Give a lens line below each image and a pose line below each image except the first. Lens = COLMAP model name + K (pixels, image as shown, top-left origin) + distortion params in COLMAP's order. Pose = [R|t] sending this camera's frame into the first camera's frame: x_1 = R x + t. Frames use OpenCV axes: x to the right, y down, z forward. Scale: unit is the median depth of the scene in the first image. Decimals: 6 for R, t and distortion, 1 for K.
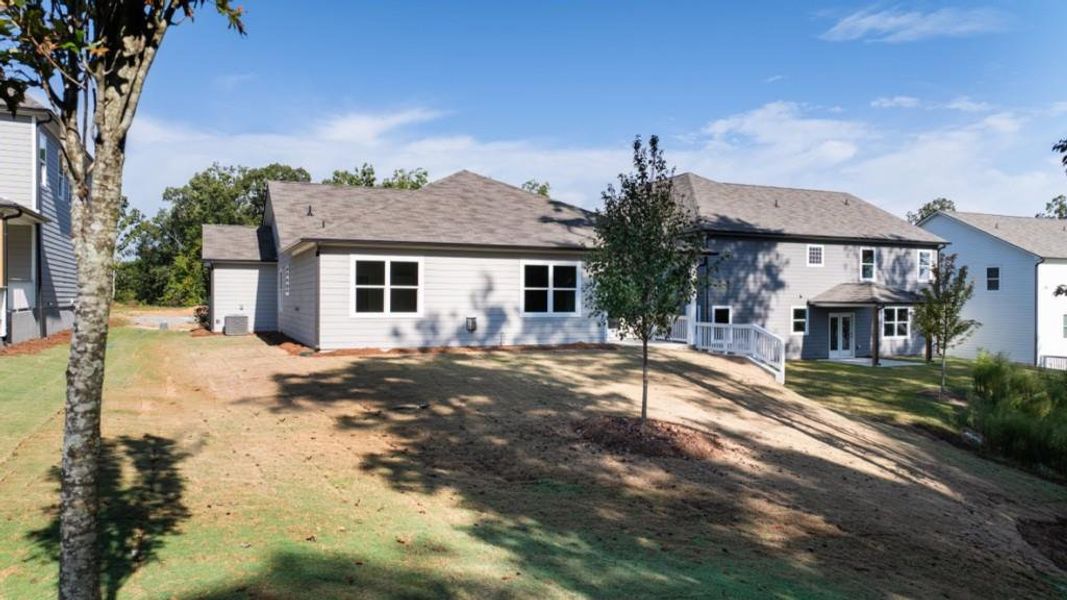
lens RADIAL K [[752.0, 0, 531.4], [0, 752.0, 305.8], [0, 0, 1]] dist [-0.022120, 0.023103]
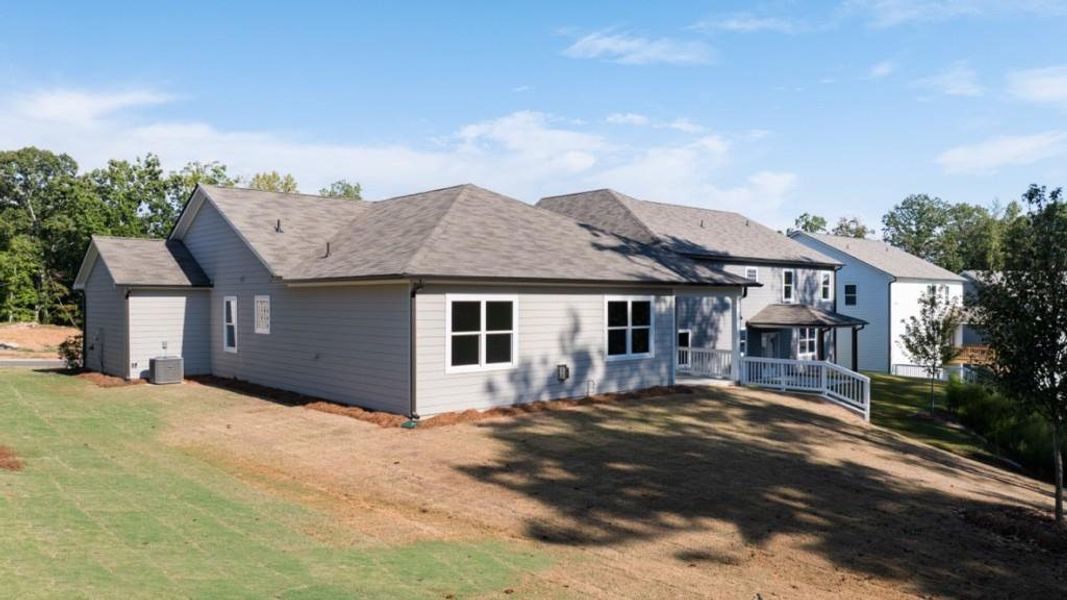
lens RADIAL K [[752.0, 0, 540.6], [0, 752.0, 303.3], [0, 0, 1]] dist [-0.022120, 0.023103]
pose [[0.949417, -0.006082, 0.313959, -0.259405], [0.007595, 0.999965, -0.003597, -0.035828], [-0.313926, 0.005799, 0.949430, 0.139860]]
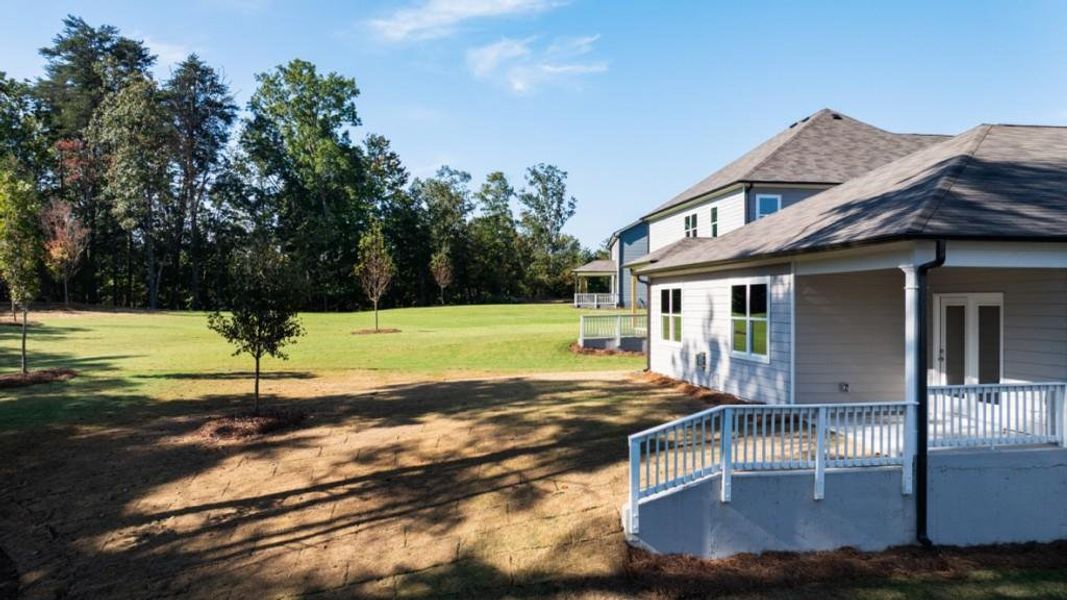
lens RADIAL K [[752.0, 0, 536.5], [0, 752.0, 298.9], [0, 0, 1]] dist [-0.022120, 0.023103]
pose [[-0.277225, -0.011863, -0.960732, 0.551415], [-0.011750, 0.999891, -0.008956, -0.023424], [0.960733, 0.008805, -0.277335, 0.740909]]
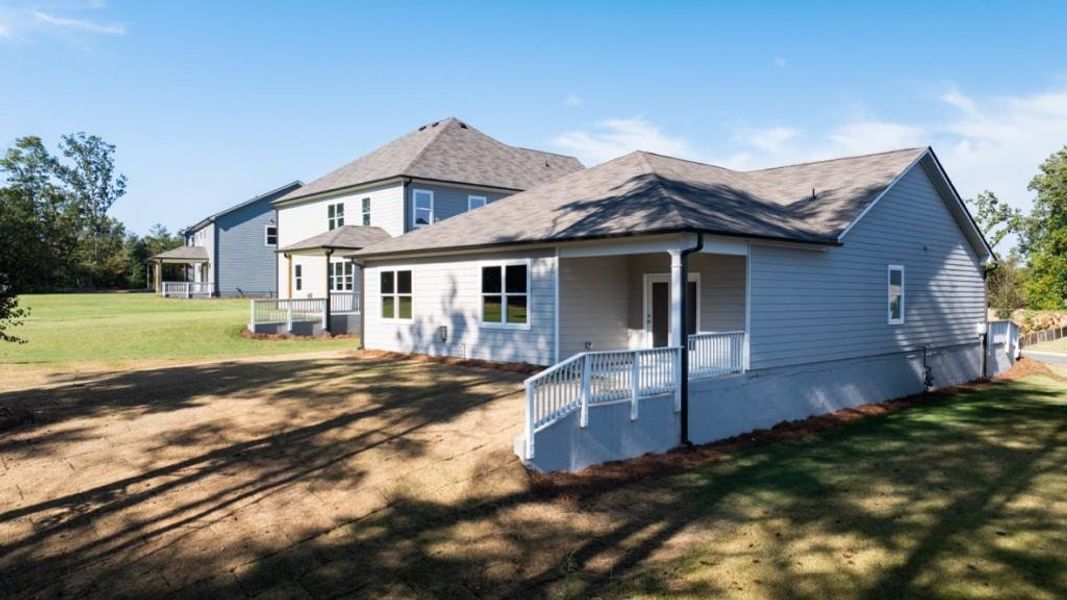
lens RADIAL K [[752.0, 0, 537.7], [0, 752.0, 290.6], [0, 0, 1]] dist [-0.022120, 0.023103]
pose [[0.308813, -0.014100, -0.951018, 0.610011], [-0.006069, 0.999841, -0.016795, -0.009016], [0.951103, 0.010959, 0.308679, 0.575825]]
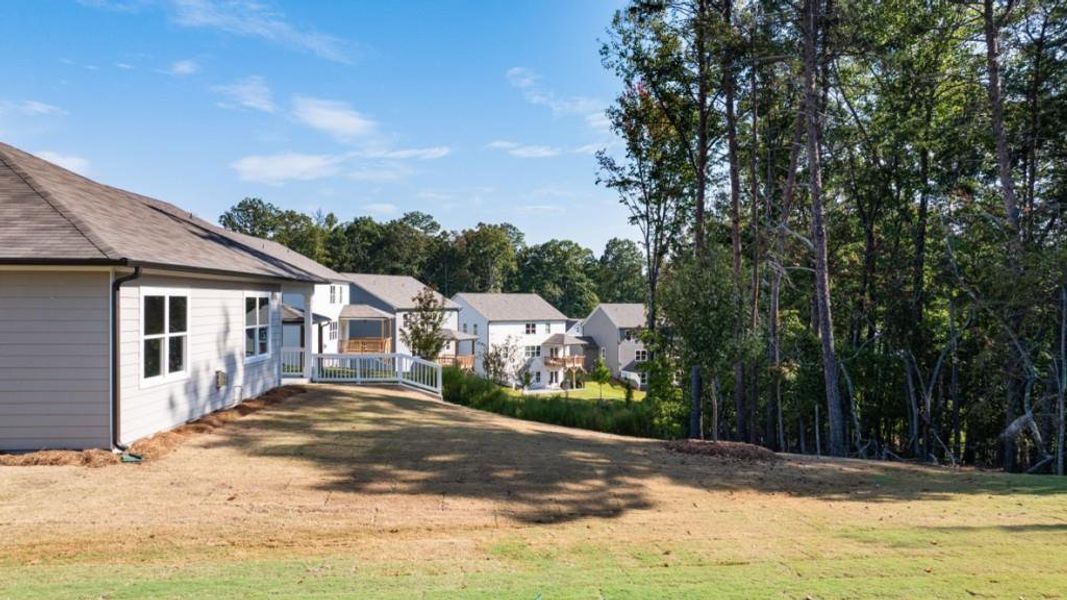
lens RADIAL K [[752.0, 0, 539.1], [0, 752.0, 298.7], [0, 0, 1]] dist [-0.022120, 0.023103]
pose [[0.371256, -0.001744, 0.928529, -0.452740], [0.008128, 0.999966, -0.001372, -0.035720], [-0.928495, 0.008056, 0.371258, 0.306306]]
